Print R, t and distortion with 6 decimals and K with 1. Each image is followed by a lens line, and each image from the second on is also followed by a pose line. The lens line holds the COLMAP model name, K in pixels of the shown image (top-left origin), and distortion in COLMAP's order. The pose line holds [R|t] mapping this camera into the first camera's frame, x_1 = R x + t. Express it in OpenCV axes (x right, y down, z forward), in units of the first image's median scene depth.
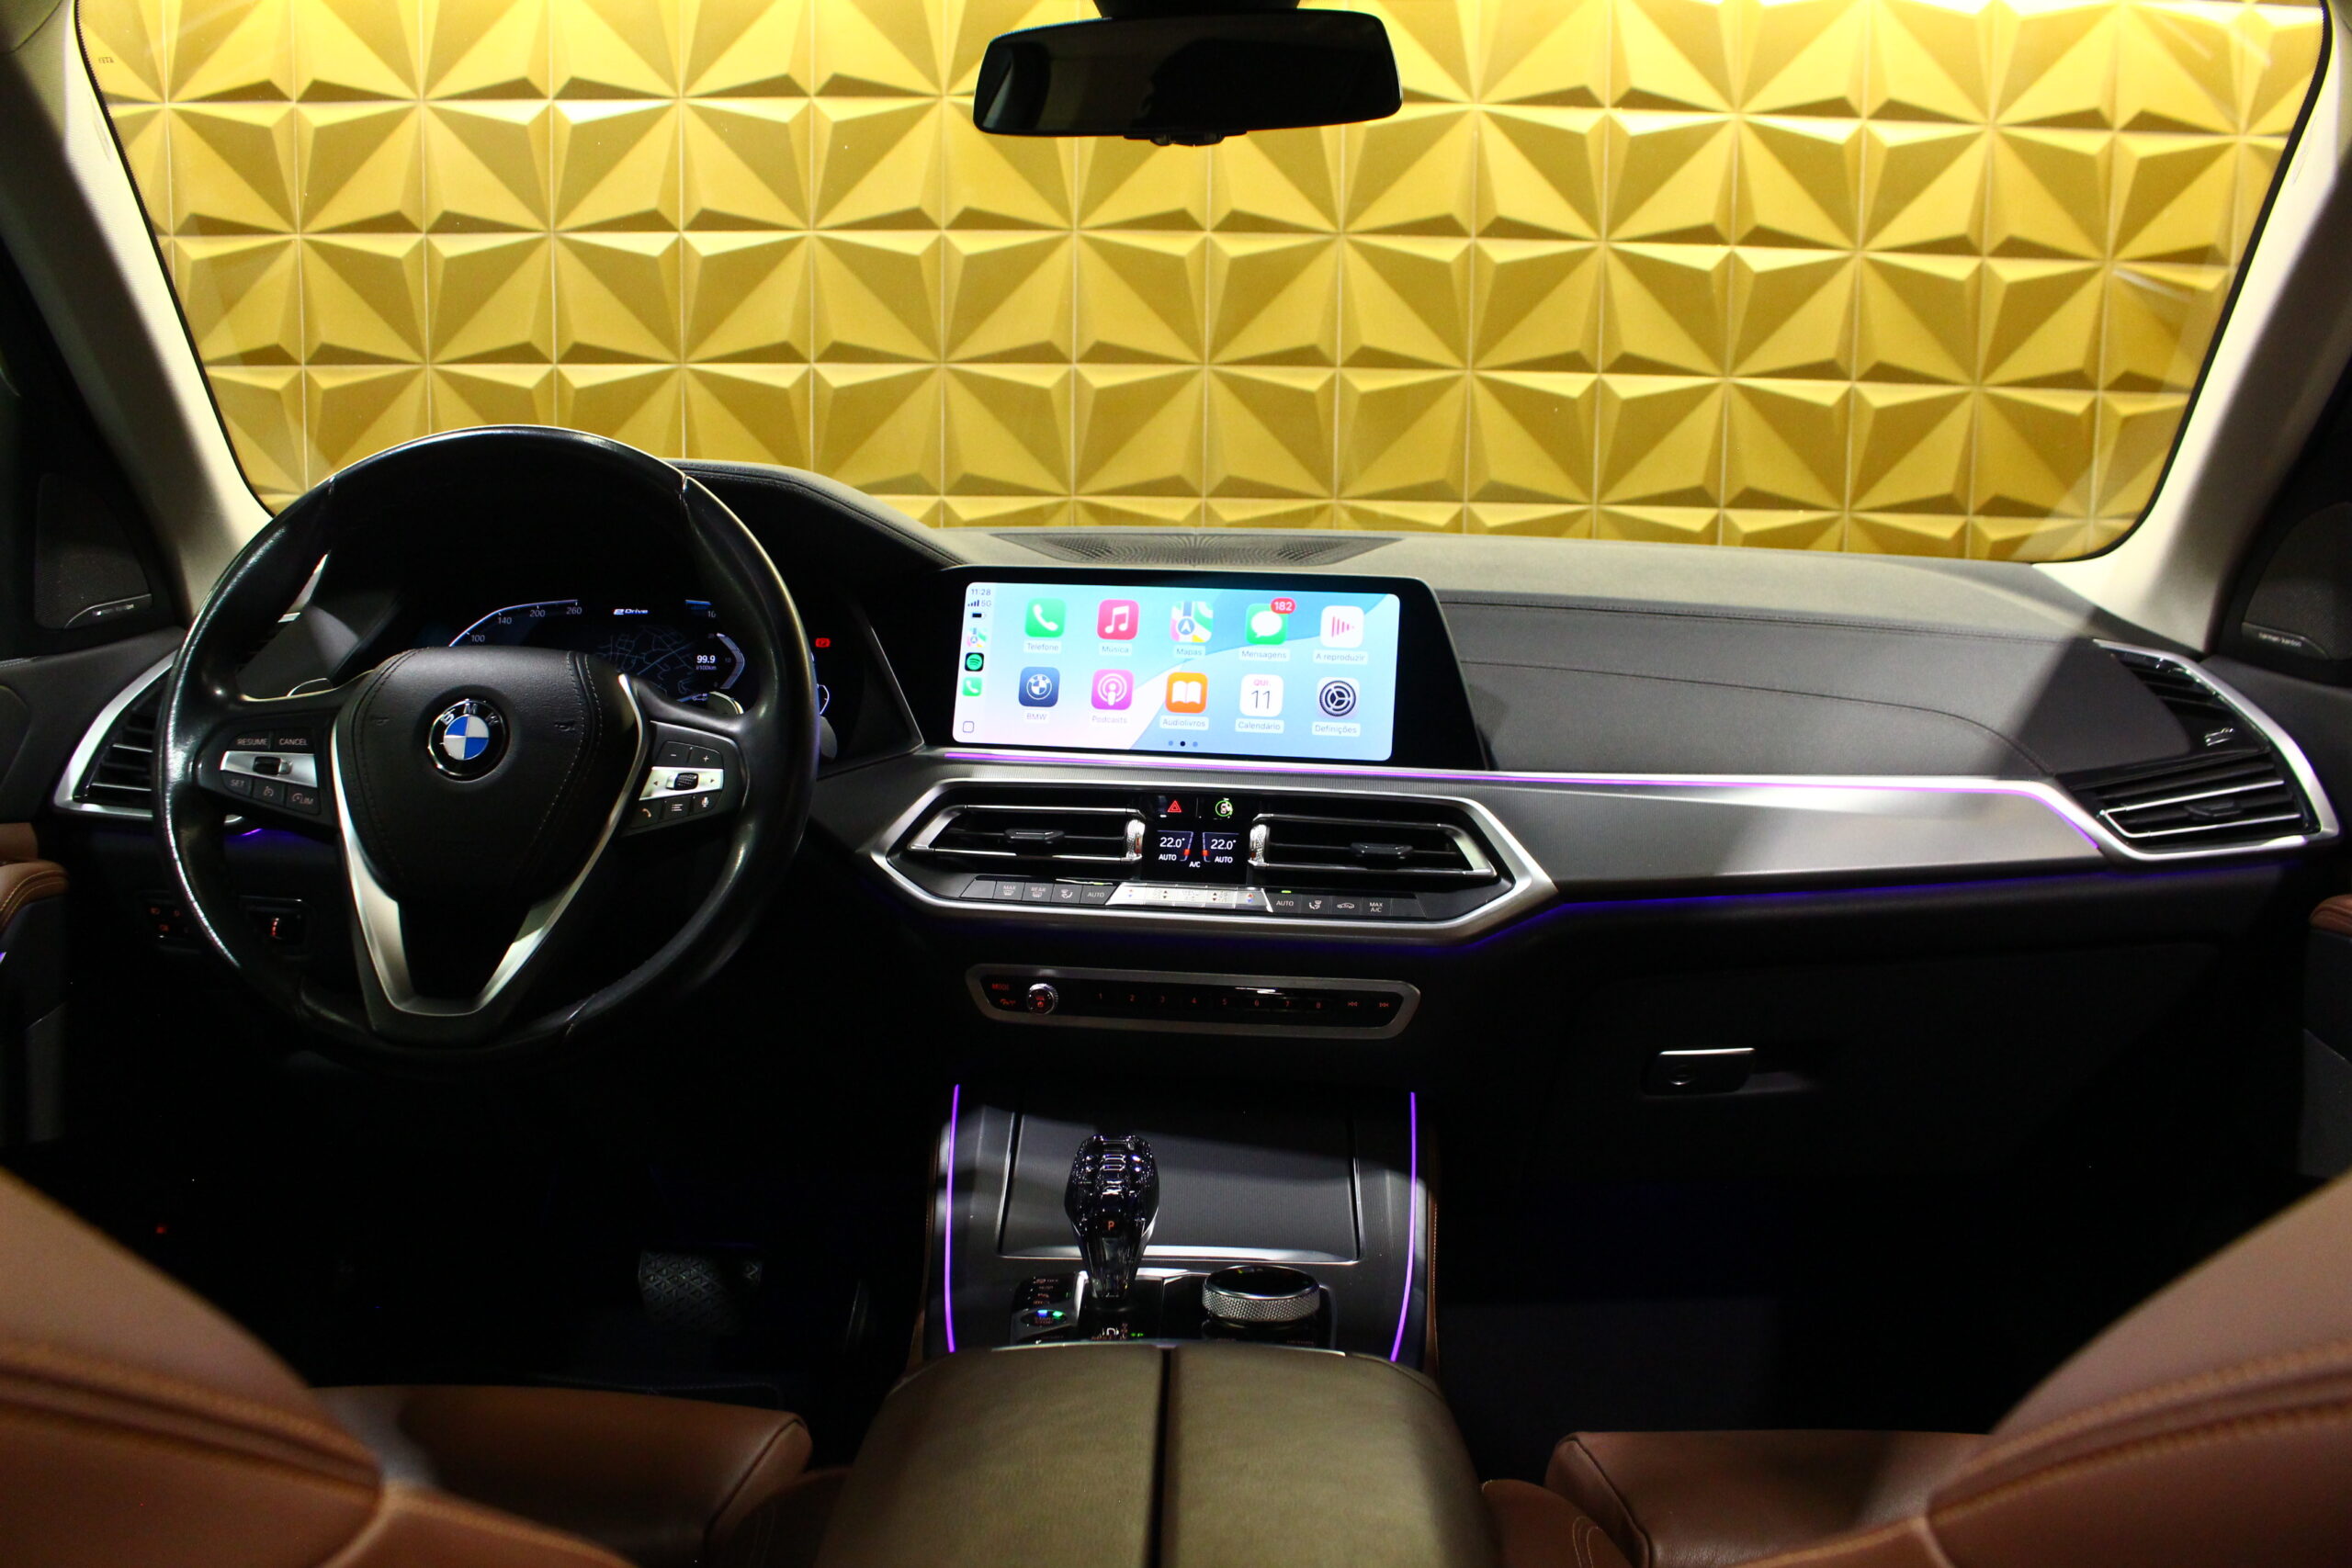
lens RADIAL K [[1914.4, 0, 1176.0], [0, 1914.4, 784.0], [0, 0, 1]] dist [-0.165314, 0.124364]
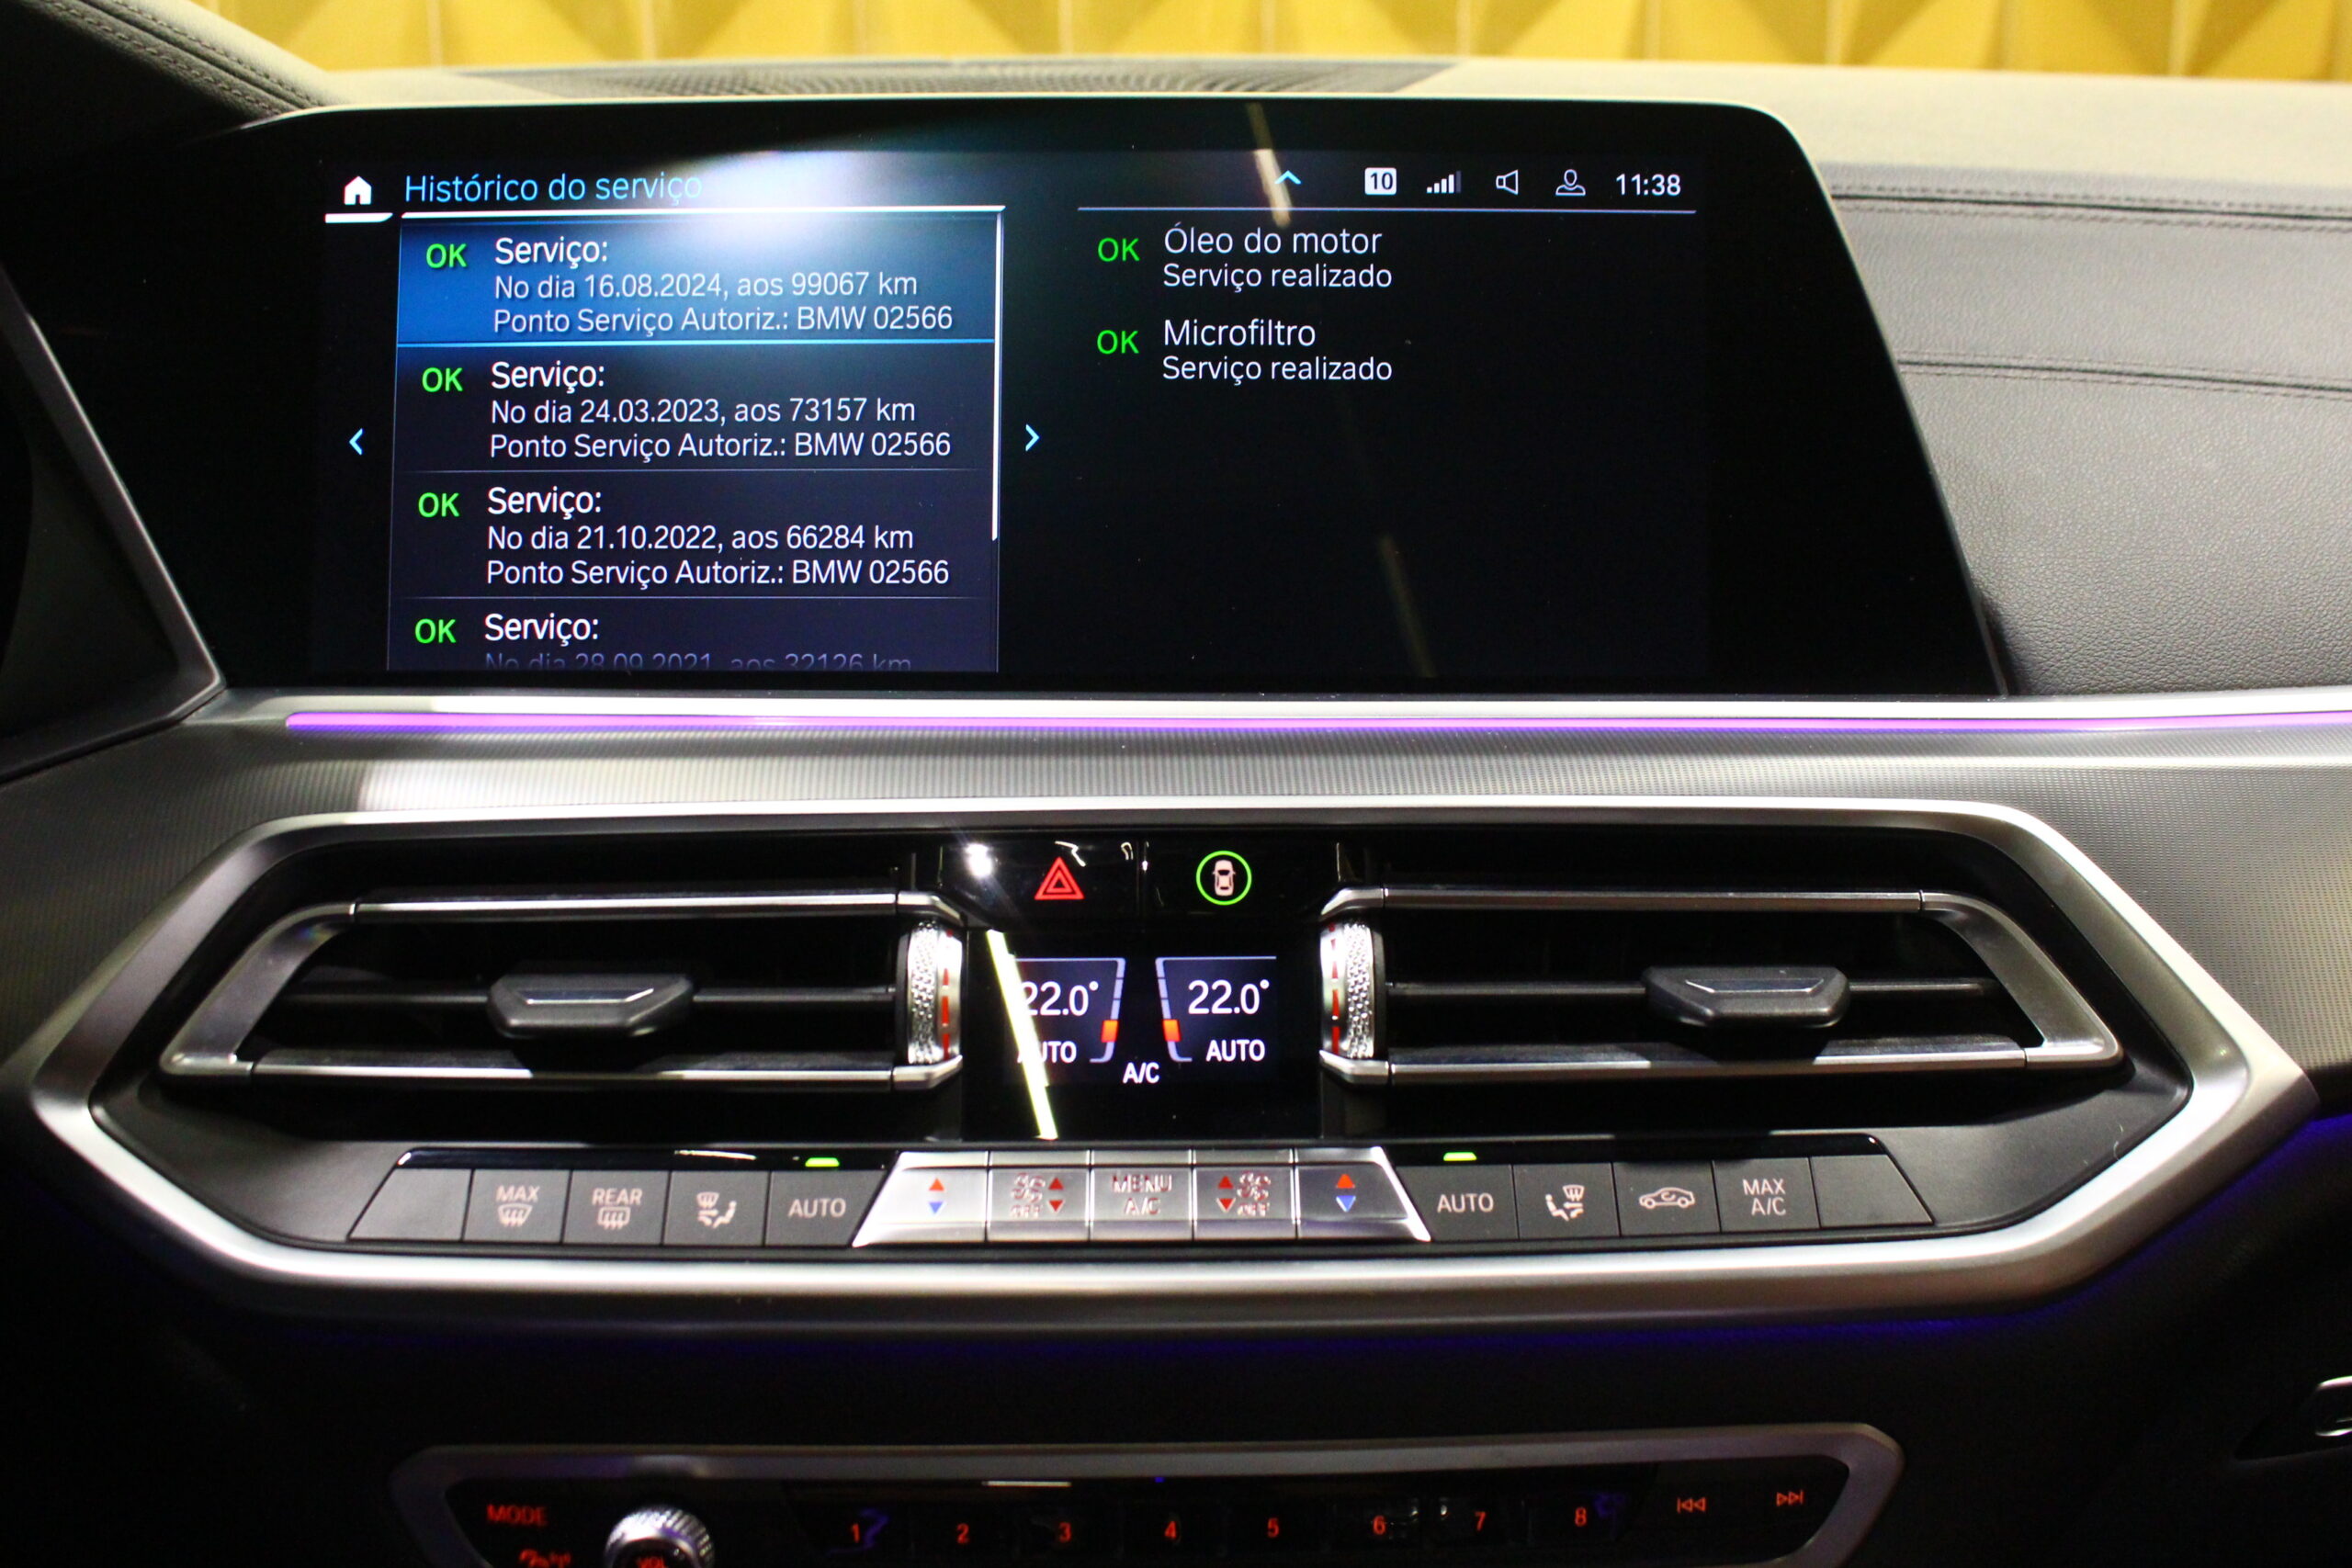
lens RADIAL K [[2496.3, 0, 1226.6], [0, 2496.3, 785.2], [0, 0, 1]] dist [-0.088745, 0.013942]
pose [[0.986988, -0.059604, 0.149340, -0.032530], [0.043445, 0.993068, 0.109216, -0.044784], [-0.154815, -0.101307, 0.982736, 0.619441]]
